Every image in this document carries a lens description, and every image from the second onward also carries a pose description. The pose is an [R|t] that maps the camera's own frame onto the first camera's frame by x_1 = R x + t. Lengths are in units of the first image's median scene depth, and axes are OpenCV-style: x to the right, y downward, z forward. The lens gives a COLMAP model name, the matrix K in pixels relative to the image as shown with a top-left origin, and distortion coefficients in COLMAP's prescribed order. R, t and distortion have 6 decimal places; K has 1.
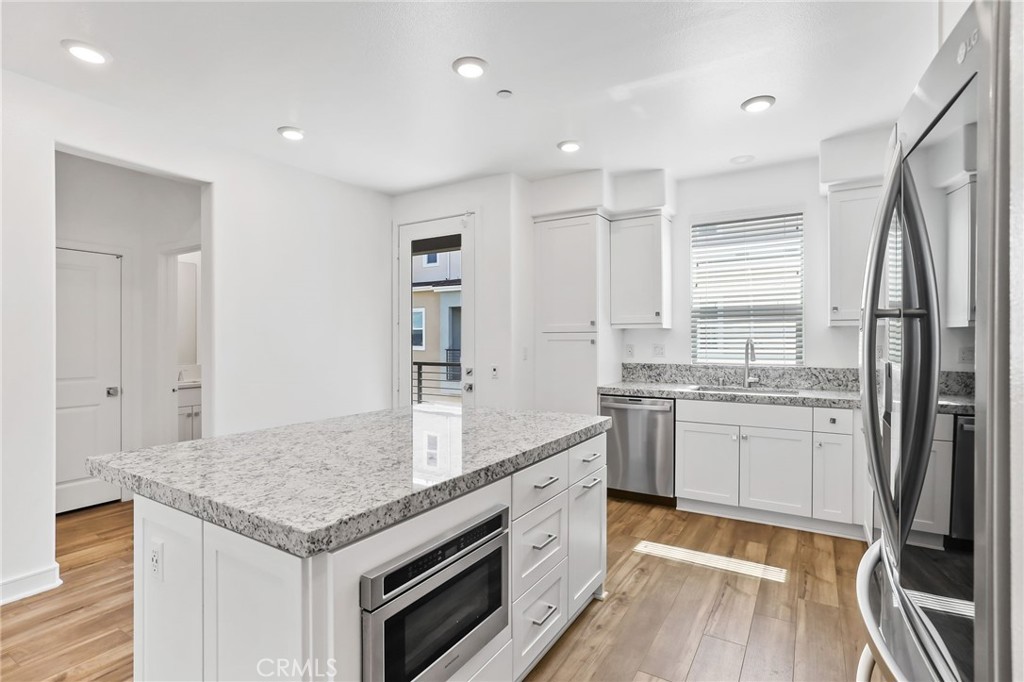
lens RADIAL K [[493.3, 0, 513.1], [0, 493.3, 337.3], [0, 0, 1]] dist [-0.033618, 0.009404]
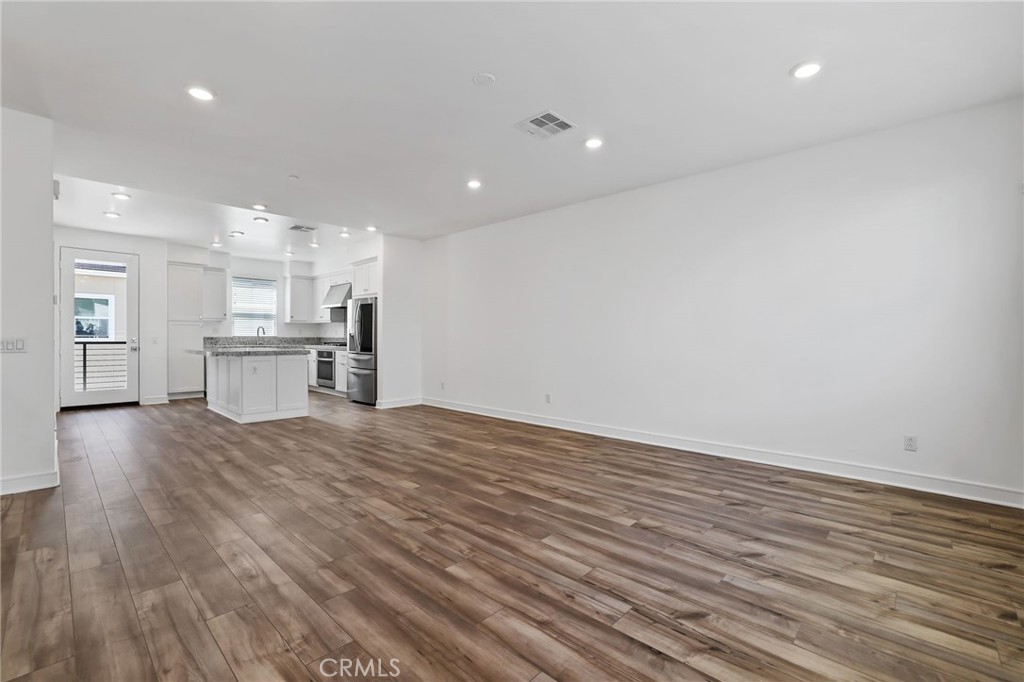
lens RADIAL K [[447.1, 0, 508.7], [0, 447.1, 339.1], [0, 0, 1]] dist [-0.043020, 0.012429]
pose [[0.207525, -0.000661, 0.978229, -1.573279], [-0.008271, 0.999963, 0.002430, 0.056270], [-0.978195, -0.008595, 0.207512, -0.794705]]
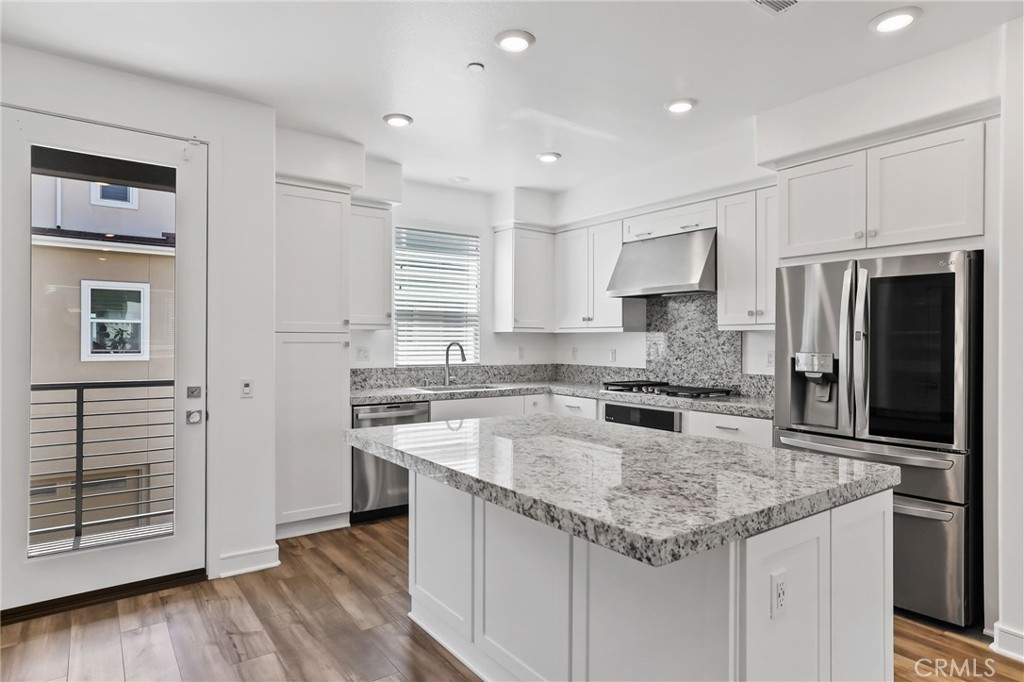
lens RADIAL K [[578.6, 0, 510.5], [0, 578.6, 342.4], [0, 0, 1]] dist [-0.020857, 0.020183]
pose [[0.378395, 0.002406, 0.925641, -0.699600], [-0.008387, 0.999964, 0.000830, 0.002724], [-0.925606, -0.008078, 0.378402, 0.394730]]
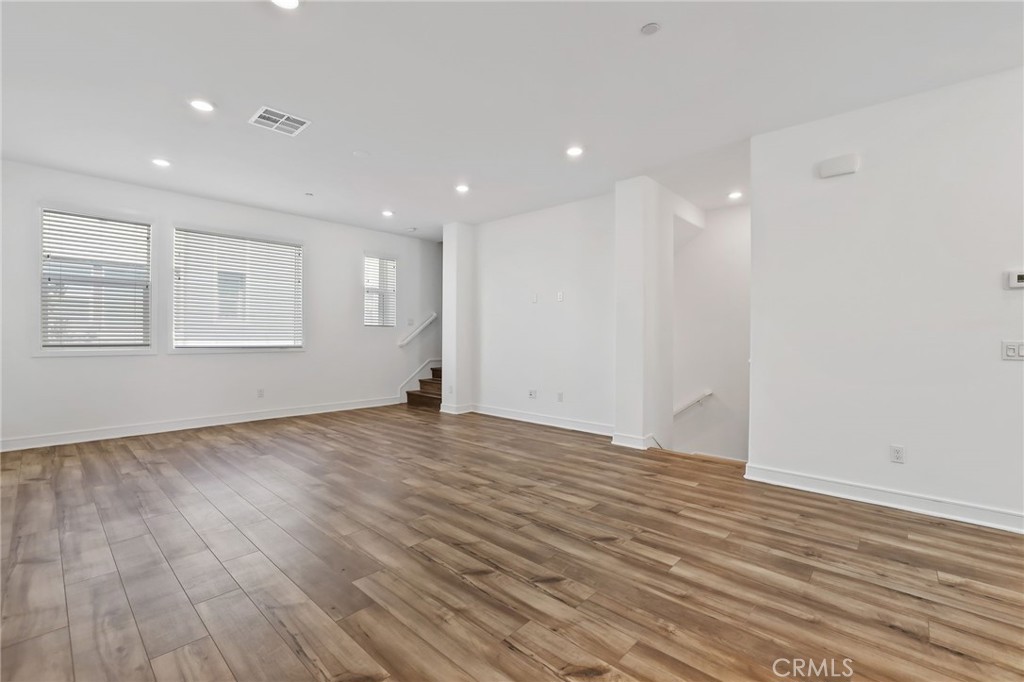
lens RADIAL K [[447.1, 0, 506.4], [0, 447.1, 333.4], [0, 0, 1]] dist [-0.043020, 0.012429]
pose [[-0.193401, -0.005719, -0.981103, 0.074468], [-0.002411, 0.999983, -0.005354, 0.057009], [0.981117, 0.001330, -0.193412, -0.069429]]
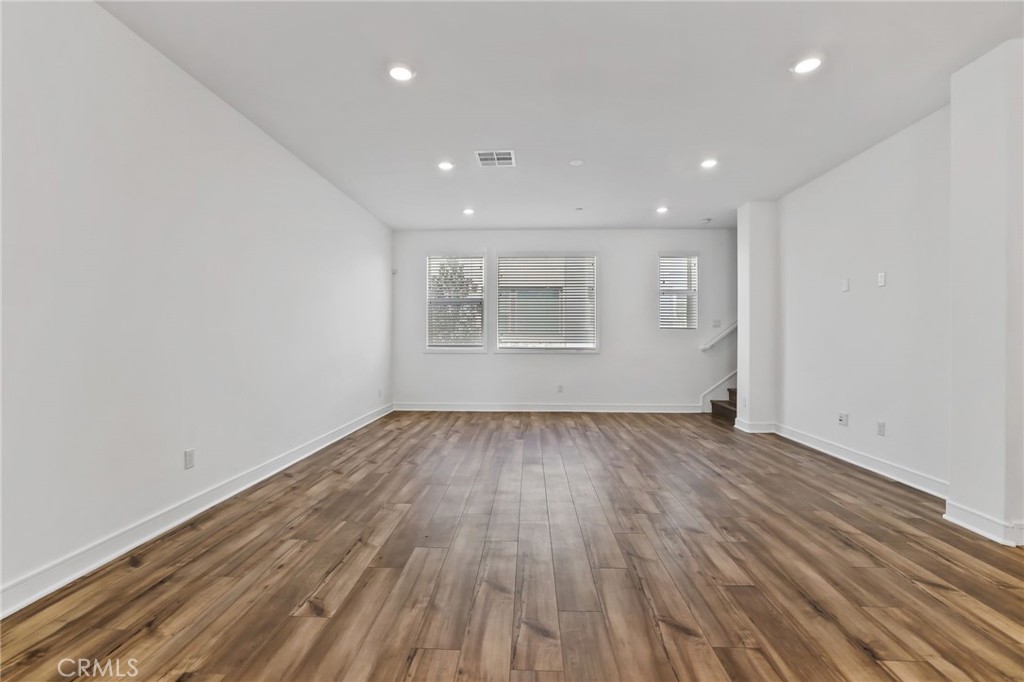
lens RADIAL K [[438.2, 0, 511.8], [0, 438.2, 343.8], [0, 0, 1]] dist [-0.039451, 0.010419]
pose [[-0.873354, 0.005128, -0.487059, -0.223288], [0.000351, 0.999951, 0.009897, 0.060023], [0.487086, 0.008472, -0.873313, 0.238708]]
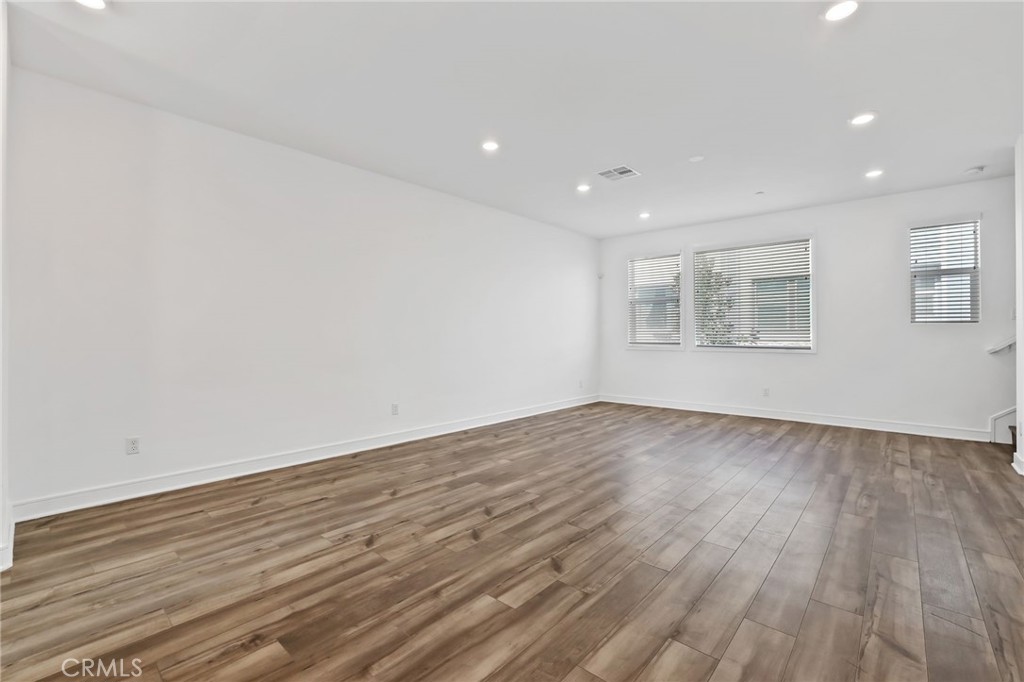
lens RADIAL K [[447.1, 0, 510.3], [0, 447.1, 338.0], [0, 0, 1]] dist [-0.043020, 0.012429]
pose [[-0.984258, 0.000924, 0.176738, -0.619963], [0.001069, 0.999999, 0.000726, 0.060770], [-0.176737, 0.000903, -0.984258, 0.508023]]
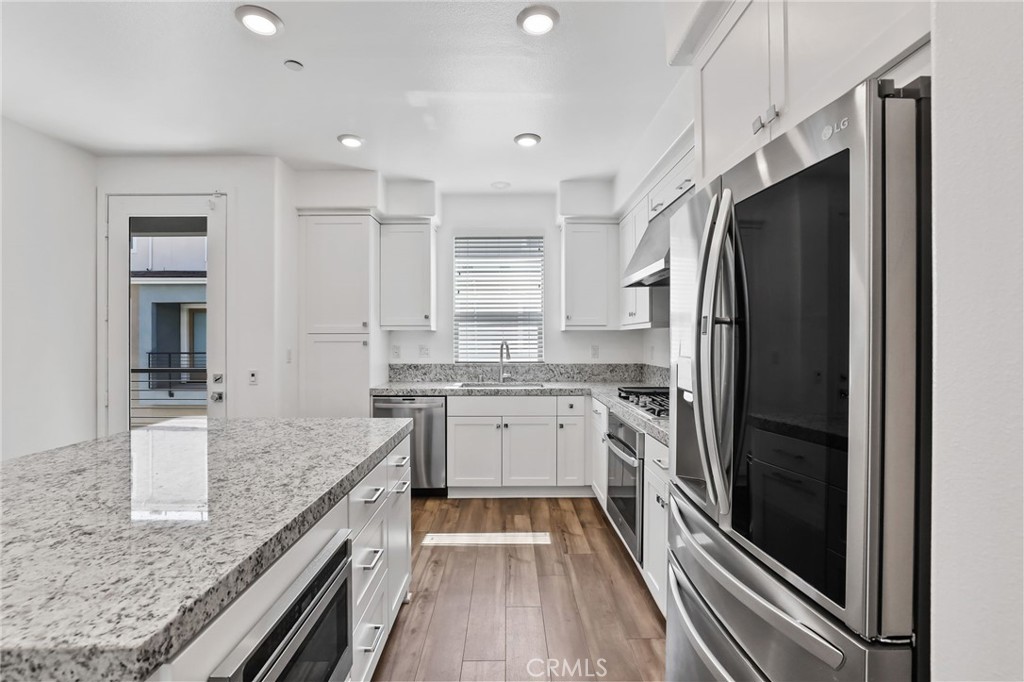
lens RADIAL K [[460.1, 0, 510.2], [0, 460.1, 341.0], [0, 0, 1]] dist [-0.037700, 0.014131]
pose [[0.847773, -0.000261, 0.530359, -0.086578], [-0.001860, 0.999992, 0.003465, 0.000609], [-0.530356, -0.003923, 0.847766, 0.068719]]
